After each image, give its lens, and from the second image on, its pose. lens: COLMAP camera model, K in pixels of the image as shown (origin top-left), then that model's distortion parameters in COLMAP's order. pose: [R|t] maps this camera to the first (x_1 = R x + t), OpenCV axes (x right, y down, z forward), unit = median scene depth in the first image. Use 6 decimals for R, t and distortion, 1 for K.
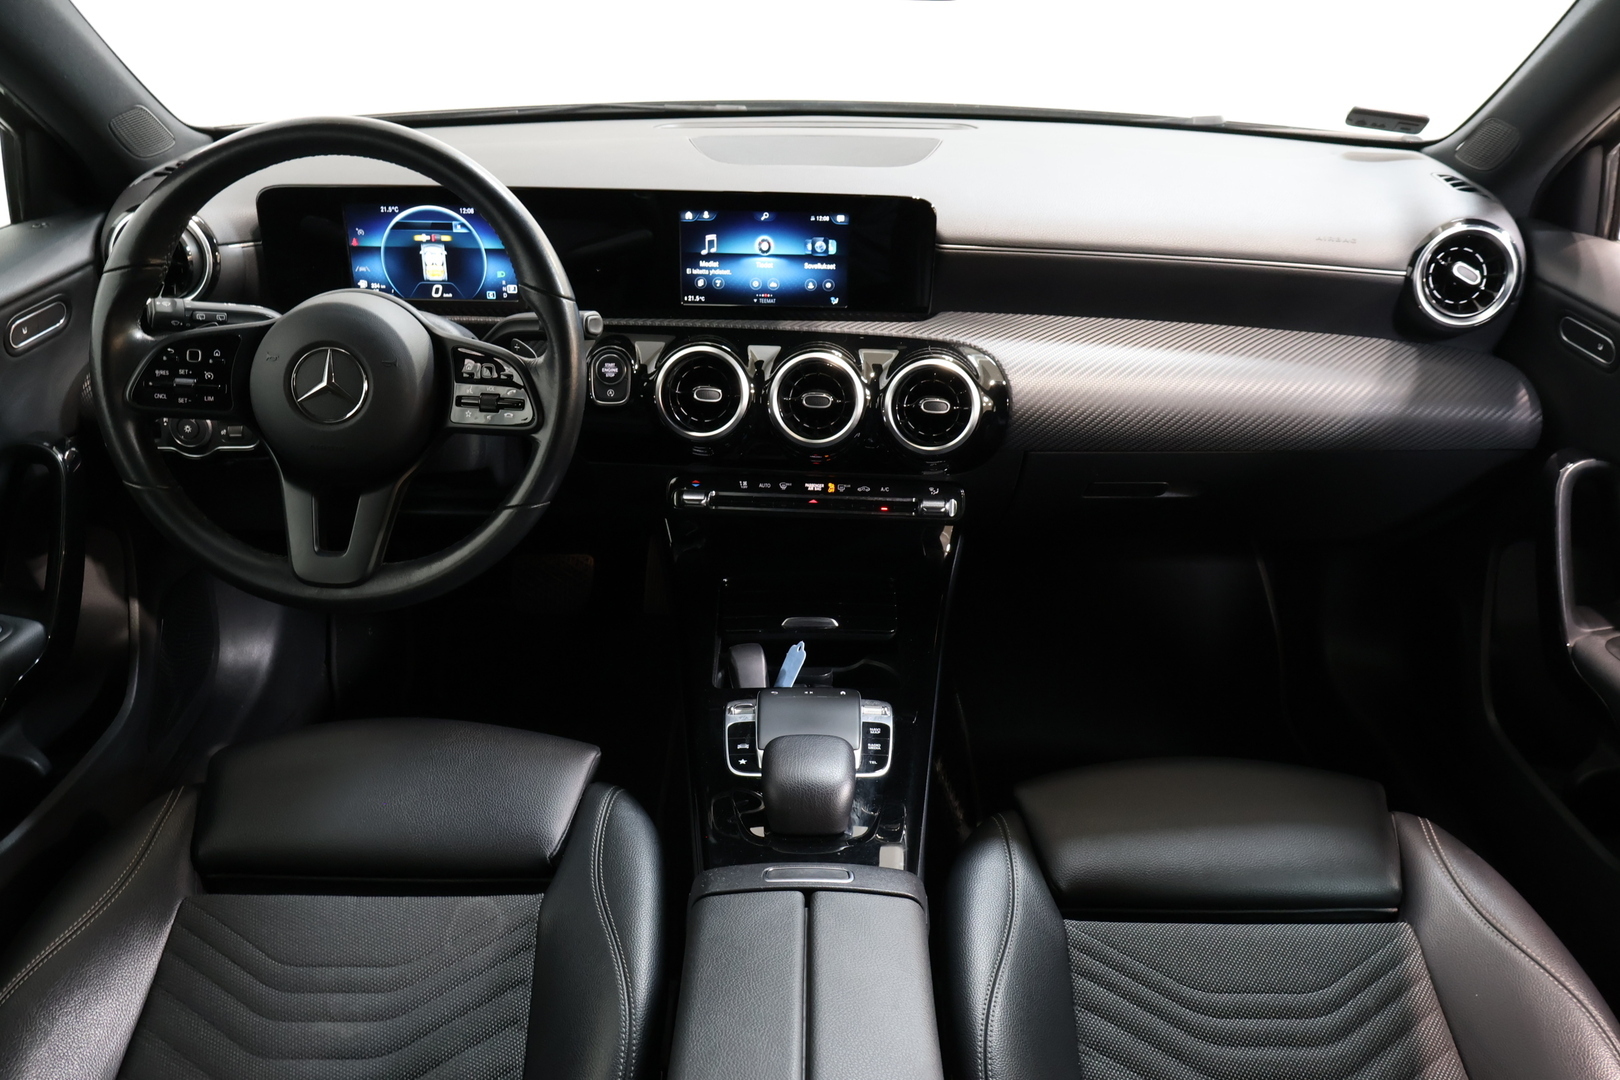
lens RADIAL K [[1360.8, 0, 808.2], [0, 1360.8, 525.5], [0, 0, 1]] dist [-0.003540, 0.015093]
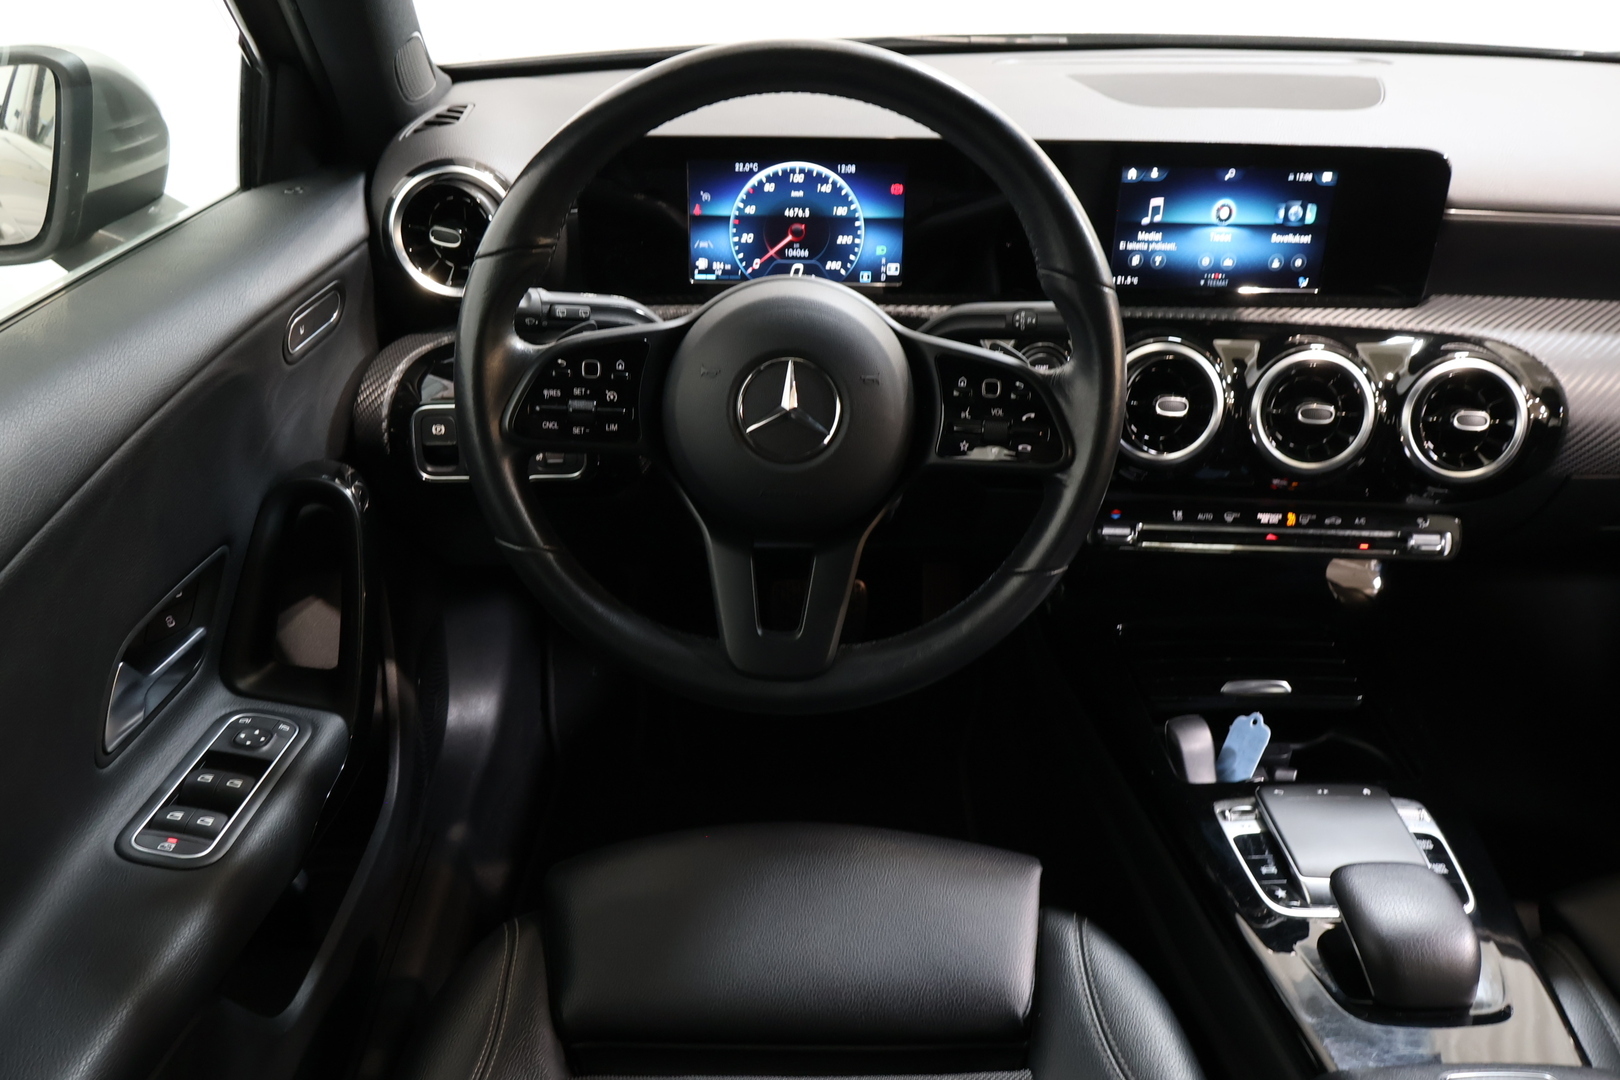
lens RADIAL K [[1360.8, 0, 804.4], [0, 1360.8, 534.0], [0, 0, 1]] dist [-0.003540, 0.015093]
pose [[0.999910, -0.006829, 0.011588, -0.286103], [0.006405, 0.999323, 0.036219, -0.051419], [-0.011828, -0.036141, 0.999277, 0.217147]]
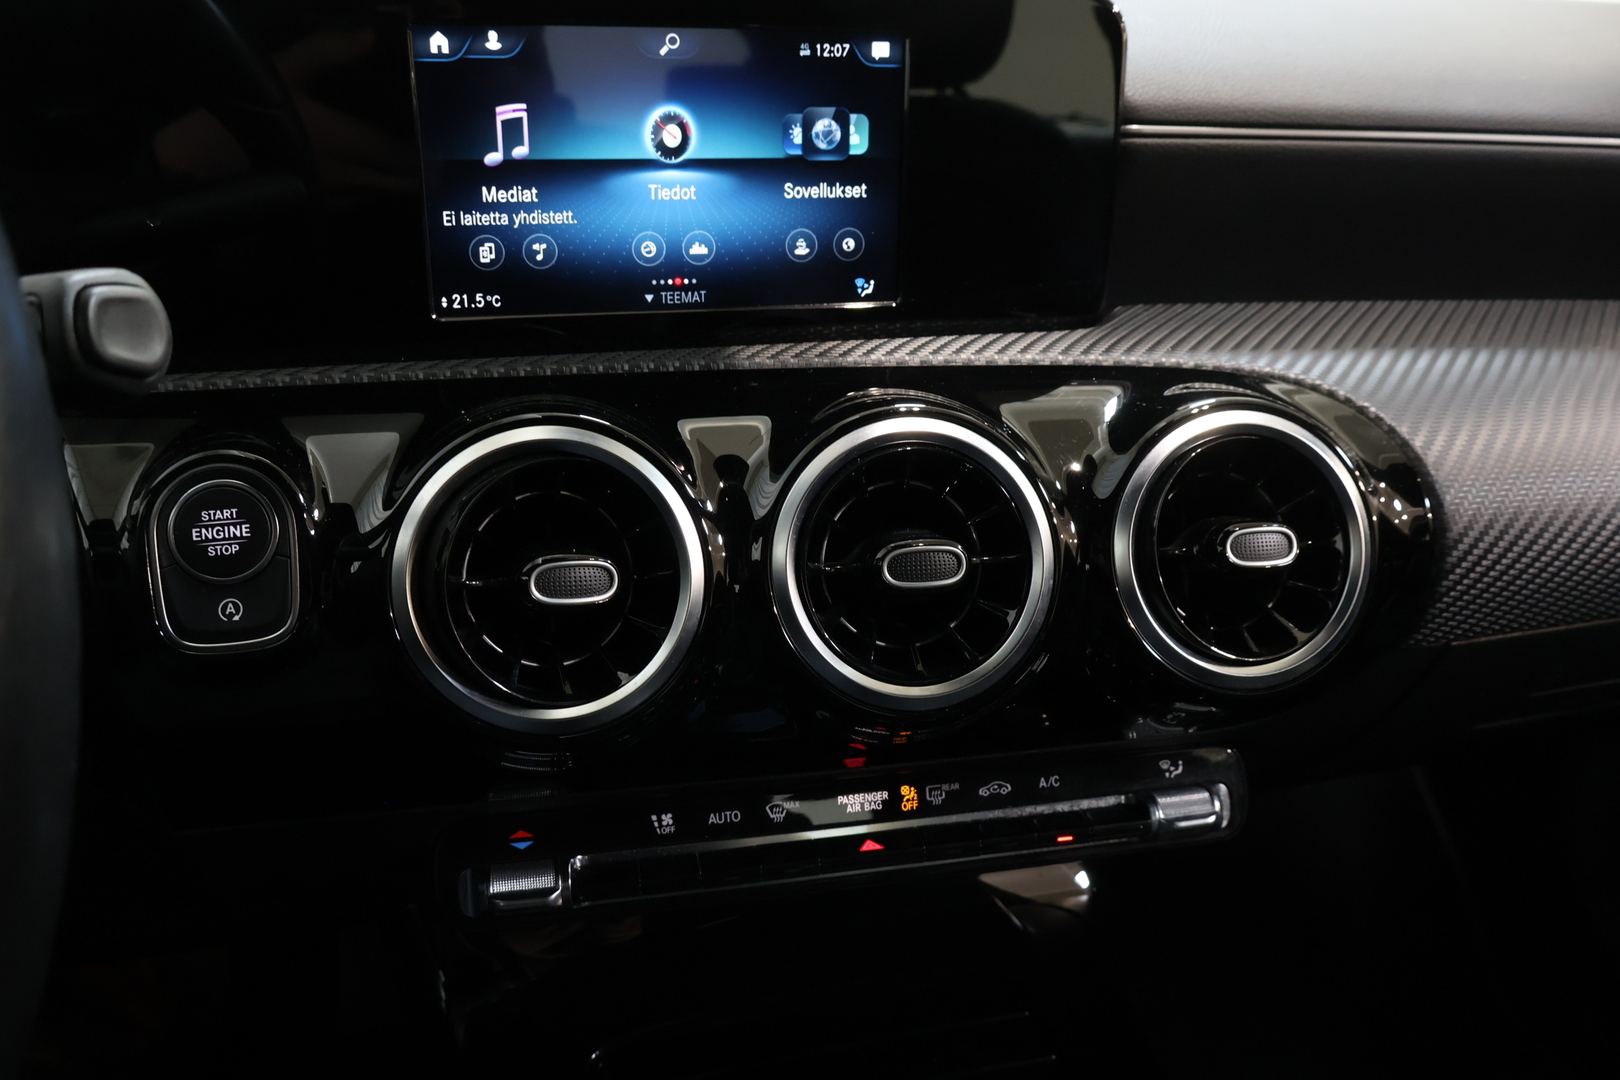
lens RADIAL K [[1360.8, 0, 820.9], [0, 1360.8, 538.4], [0, 0, 1]] dist [-0.003540, 0.015093]
pose [[0.958566, -0.097003, 0.267847, -0.098953], [0.120945, 0.989871, -0.074343, -0.074475], [-0.257923, 0.103658, 0.960589, 0.675001]]
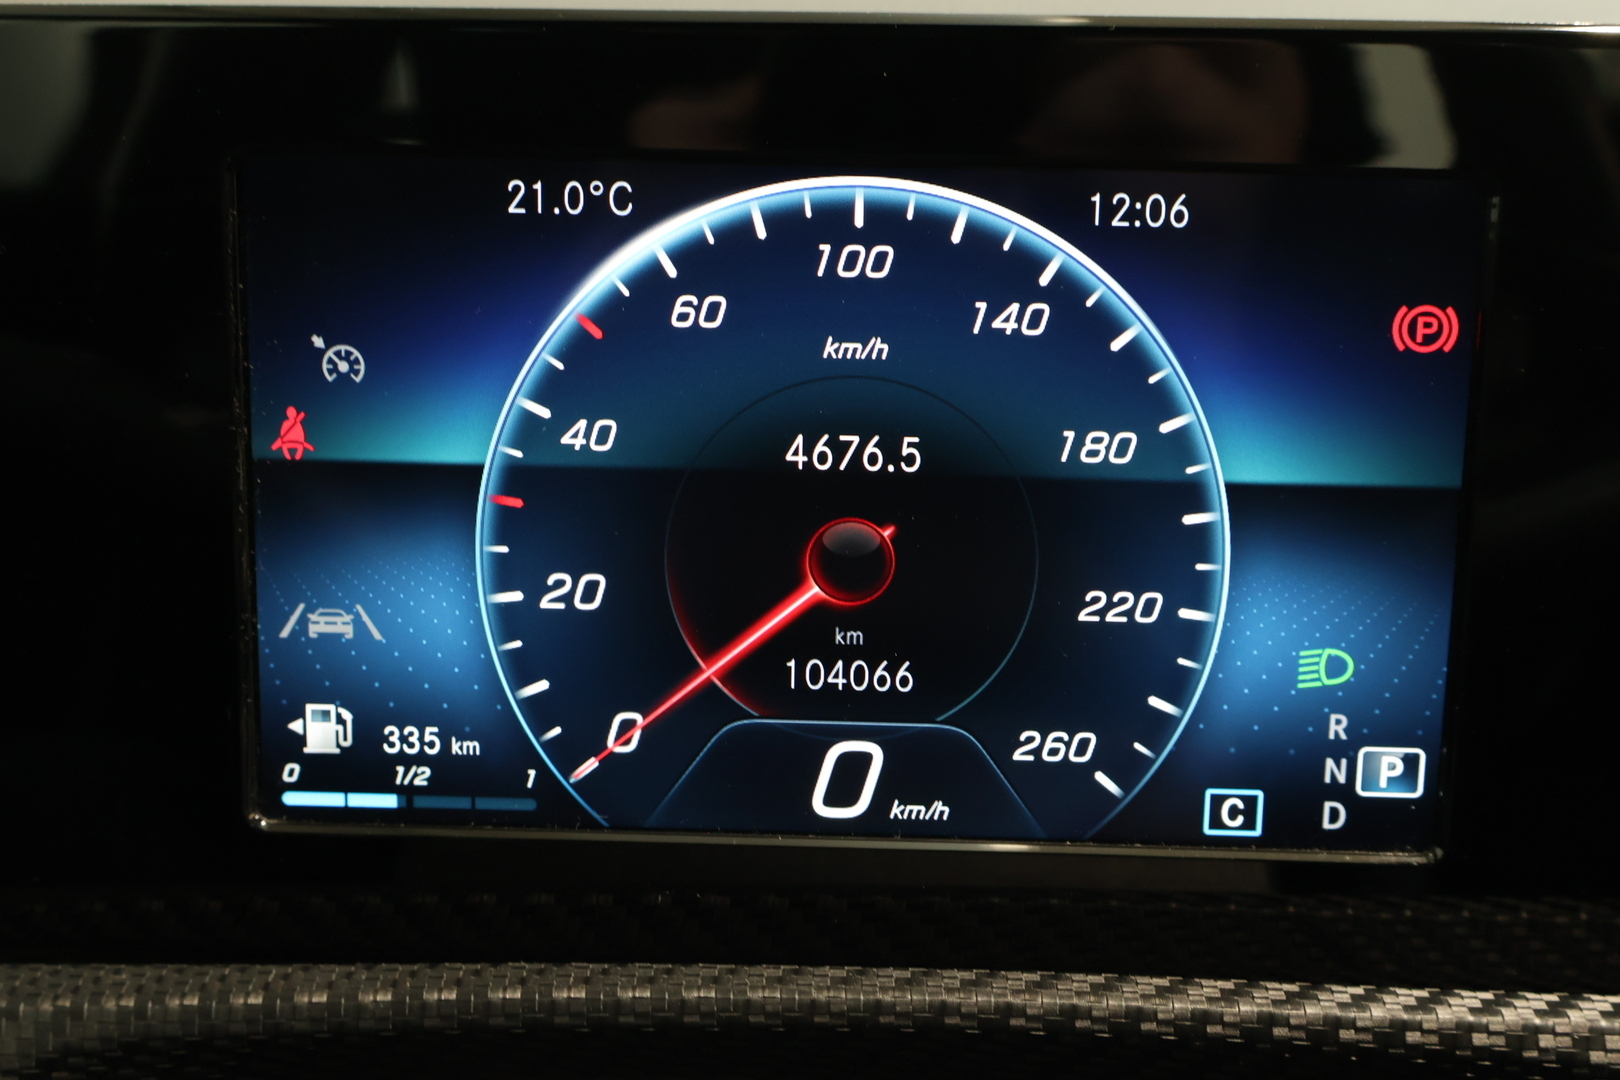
lens RADIAL K [[2252.2, 0, 813.1], [0, 2252.2, 545.1], [0, 0, 1]] dist [-0.059462, 0.000000]
pose [[0.999893, 0.006783, -0.012965, -0.281082], [-0.009249, 0.979594, -0.200775, -0.153838], [0.011339, 0.200874, 0.979552, 0.789326]]
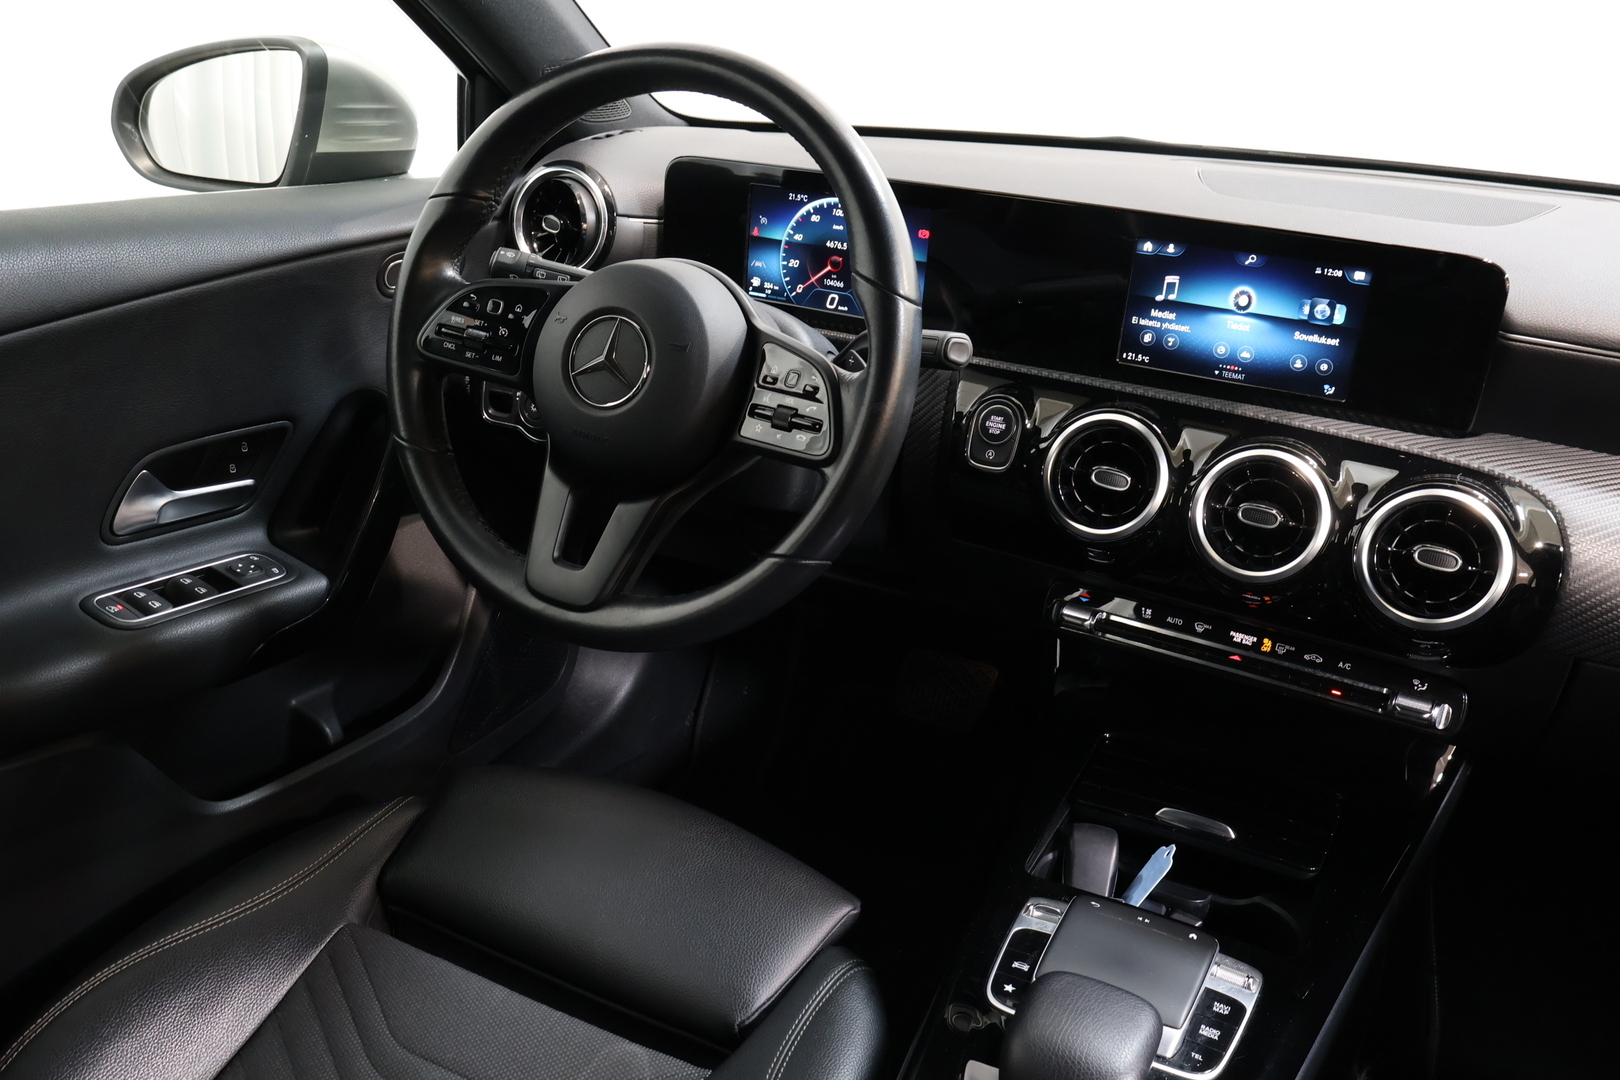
lens RADIAL K [[1360.8, 0, 813.3], [0, 1360.8, 537.3], [0, 0, 1]] dist [-0.003540, 0.015093]
pose [[0.890483, 0.205804, -0.405814, 0.086034], [-0.237641, 0.970918, -0.029068, -0.005770], [0.388030, 0.122322, 0.913493, 0.260585]]
